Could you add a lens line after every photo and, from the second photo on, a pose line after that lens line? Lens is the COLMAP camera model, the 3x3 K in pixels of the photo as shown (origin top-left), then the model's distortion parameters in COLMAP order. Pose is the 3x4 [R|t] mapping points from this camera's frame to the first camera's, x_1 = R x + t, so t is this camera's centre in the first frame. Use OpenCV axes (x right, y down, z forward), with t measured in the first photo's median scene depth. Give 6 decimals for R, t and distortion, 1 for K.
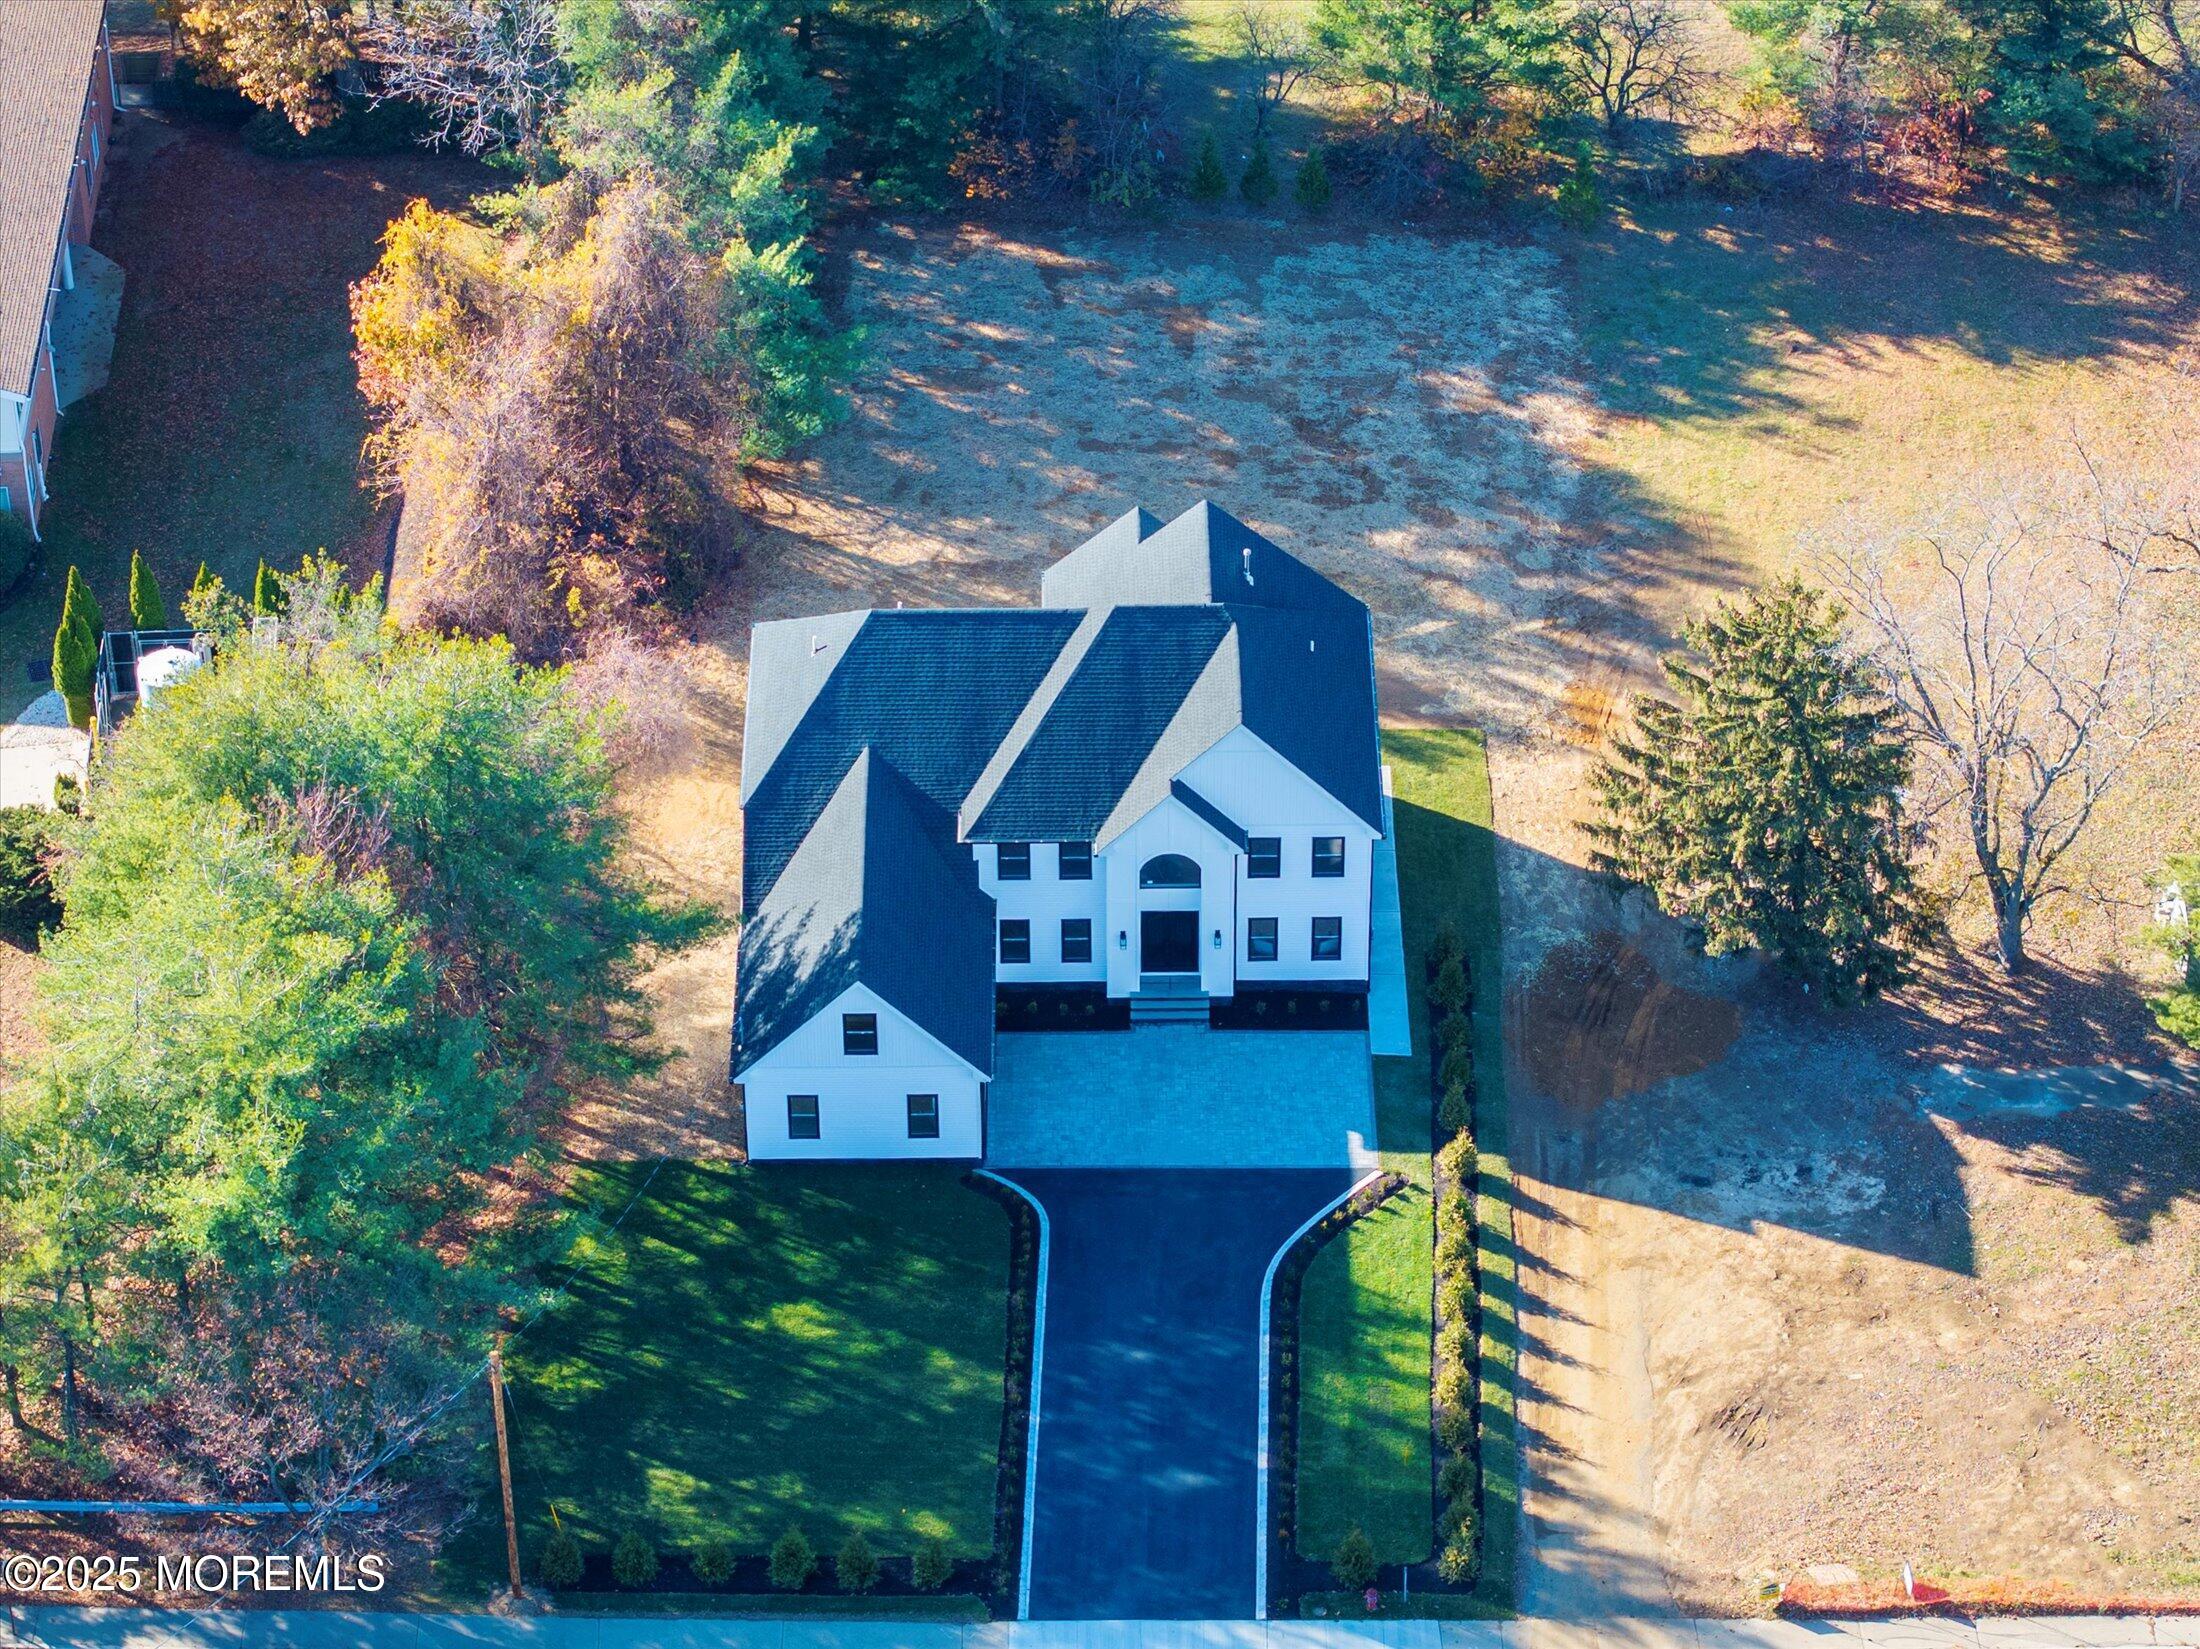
lens RADIAL K [[5211.5, 0, 1100.0], [0, 5211.5, 824.5], [0, 0, 1]] dist [0.012008, -0.261455]
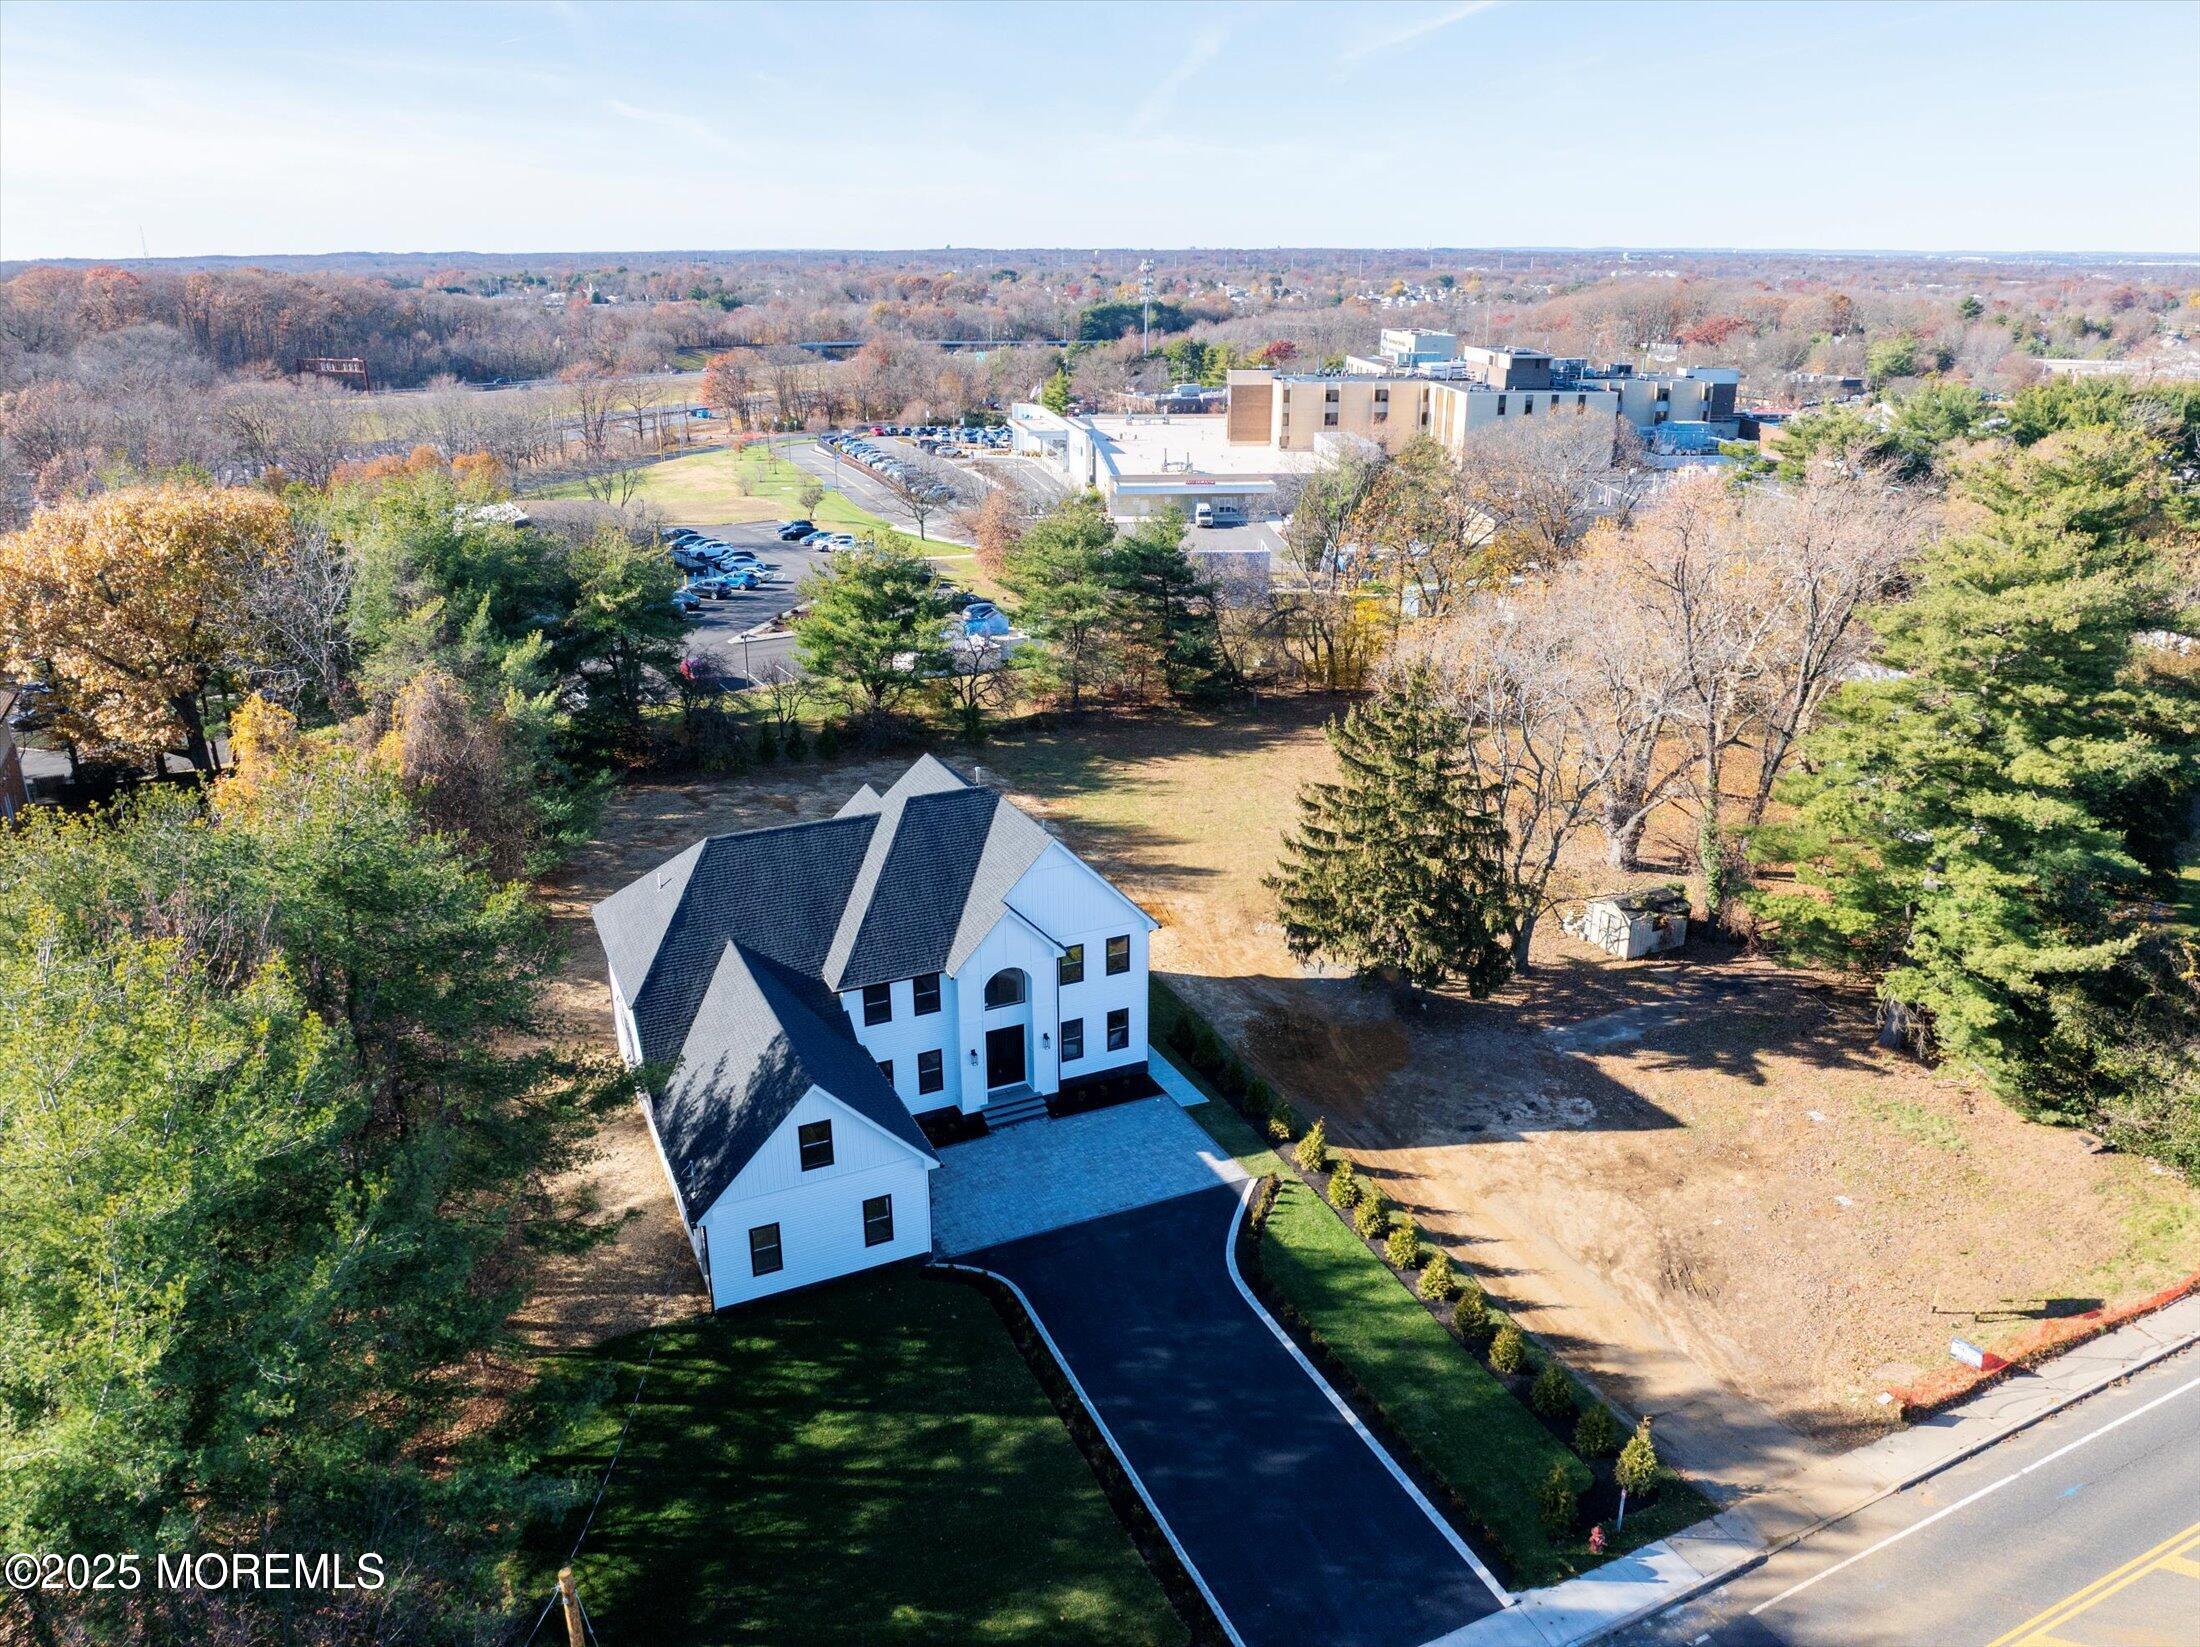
lens RADIAL K [[1524.3, 0, 1111.8], [0, 1524.3, 793.4], [0, 0, 1]] dist [-0.021809, -0.002688]
pose [[0.908587, -0.137880, 0.394283, -0.097602], [0.256074, 0.929621, -0.265011, 0.067423], [-0.329994, 0.341751, 0.879949, 0.666567]]
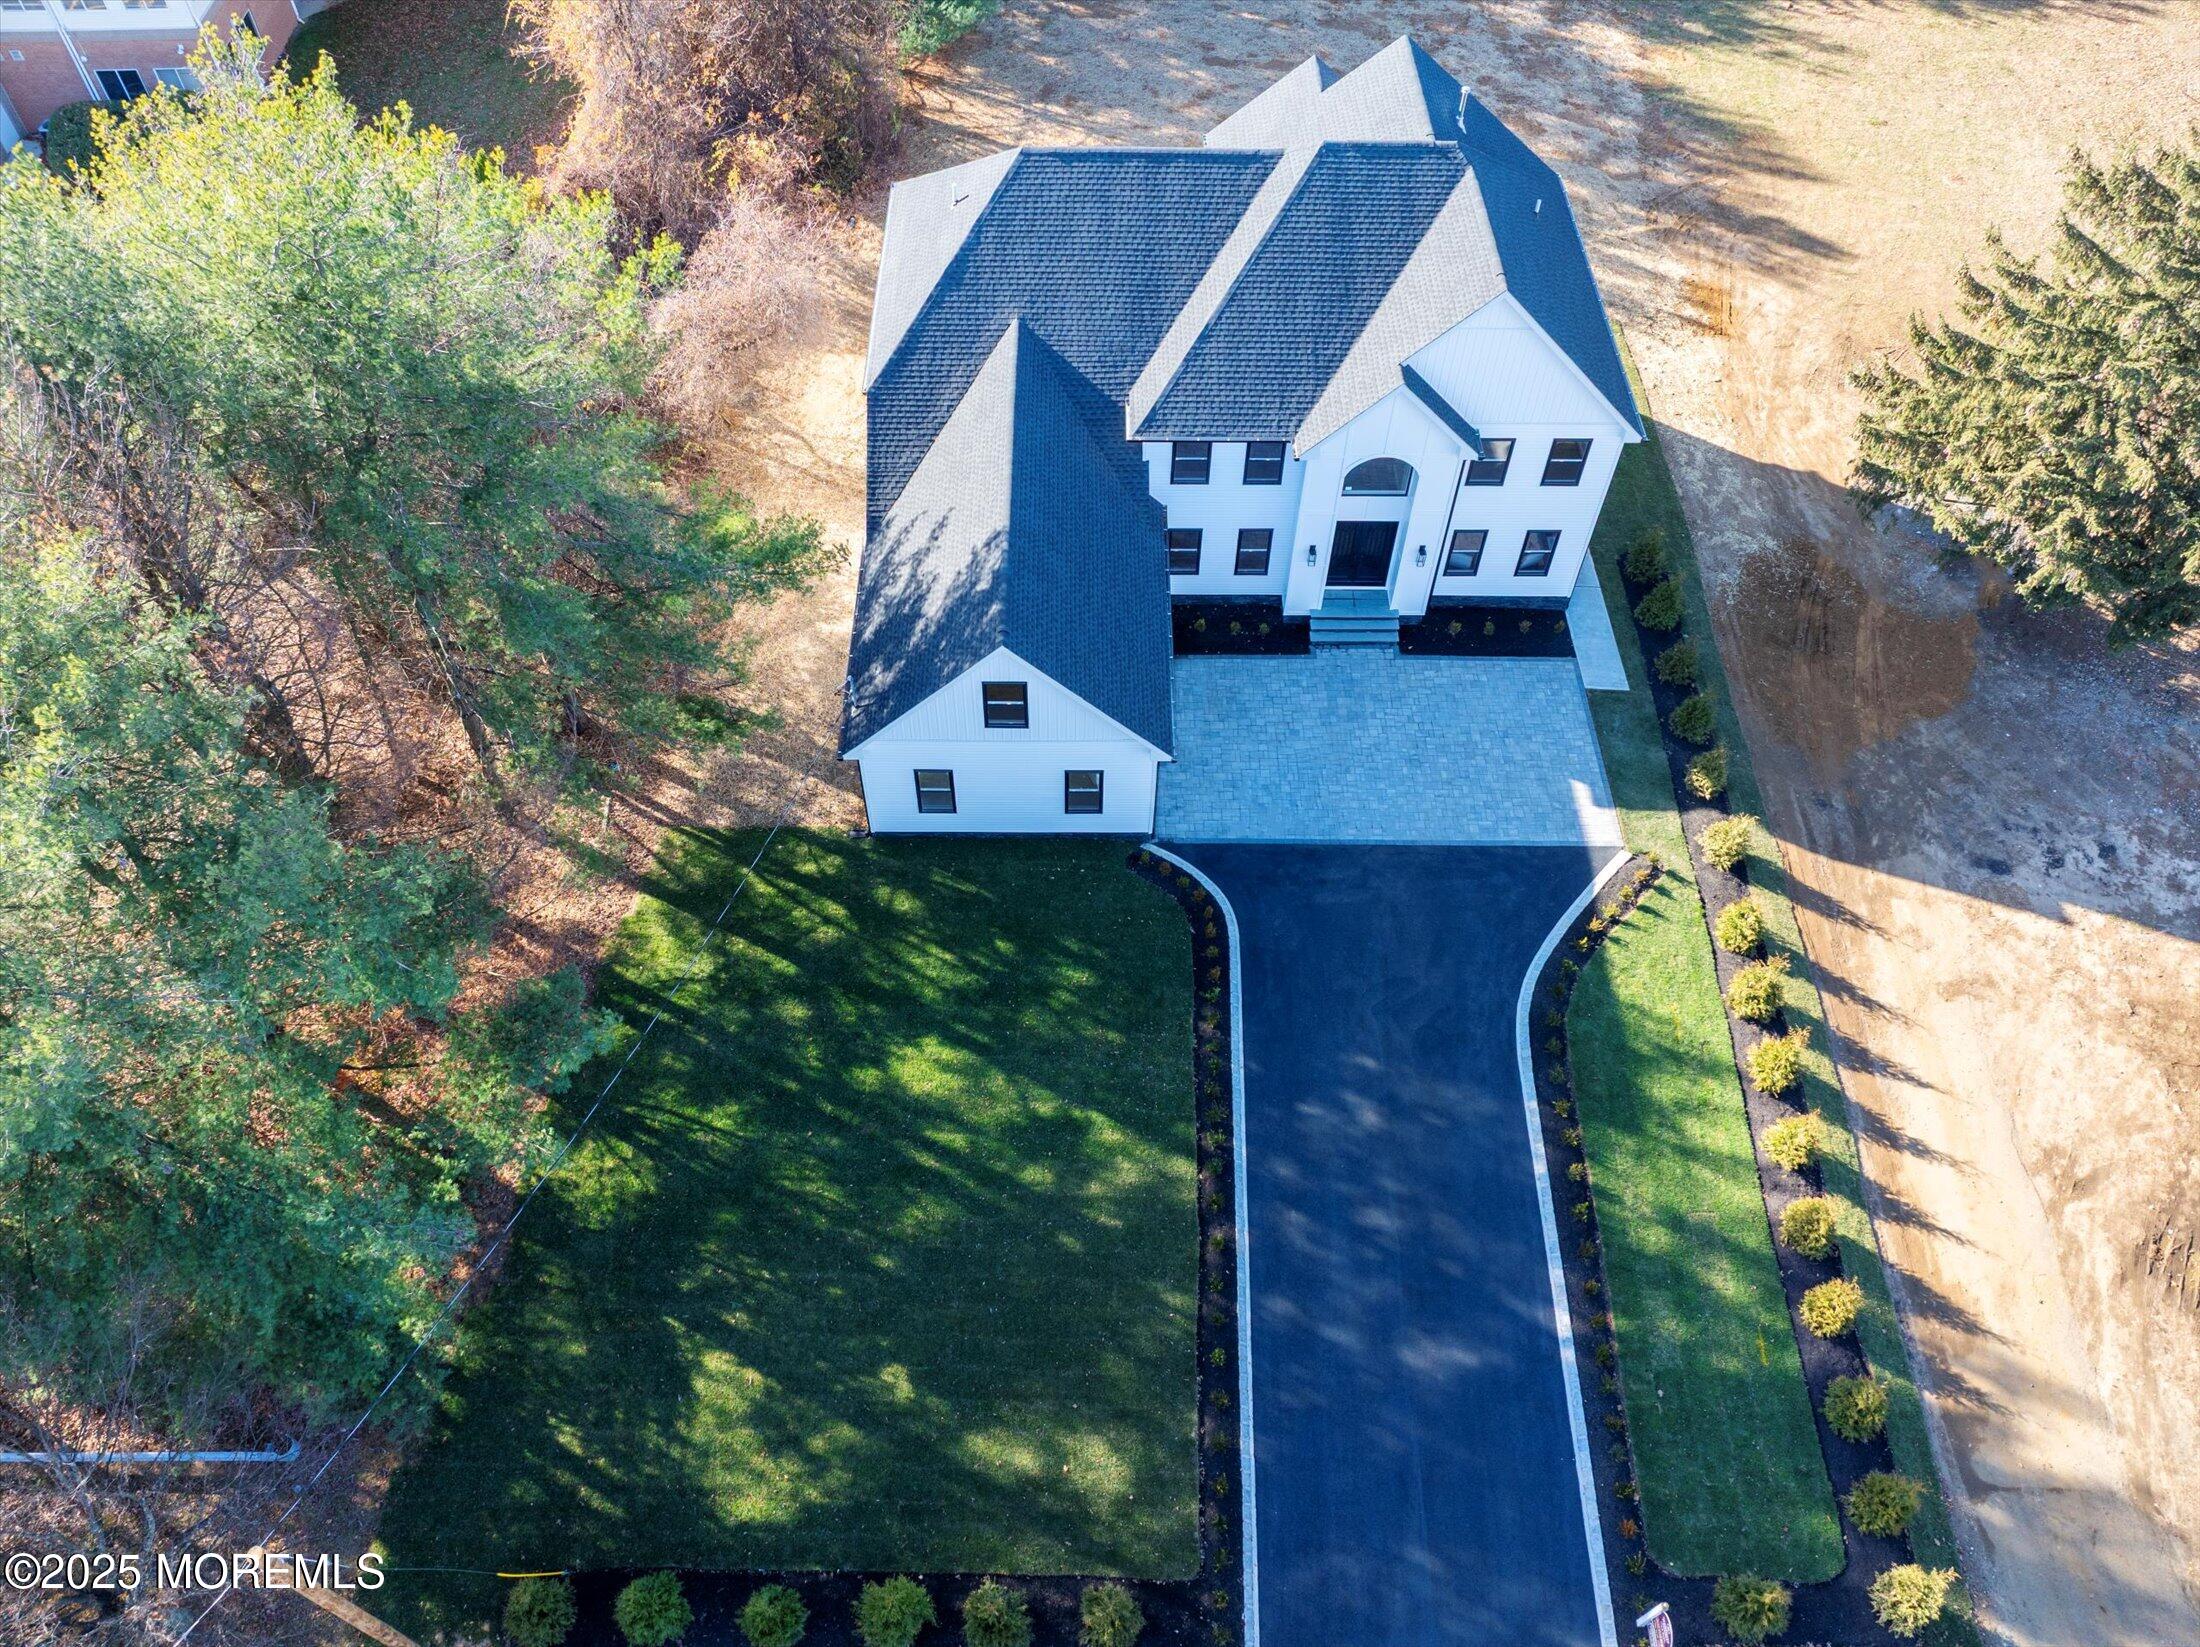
lens RADIAL K [[1578.7, 0, 1090.0], [0, 1578.7, 780.7], [0, 0, 1]] dist [-0.026578, -0.011096]
pose [[0.999912, 0.012875, 0.003067, -0.032919], [-0.013234, 0.968552, 0.248459, -0.006106], [0.000228, -0.248477, 0.968638, 0.745468]]
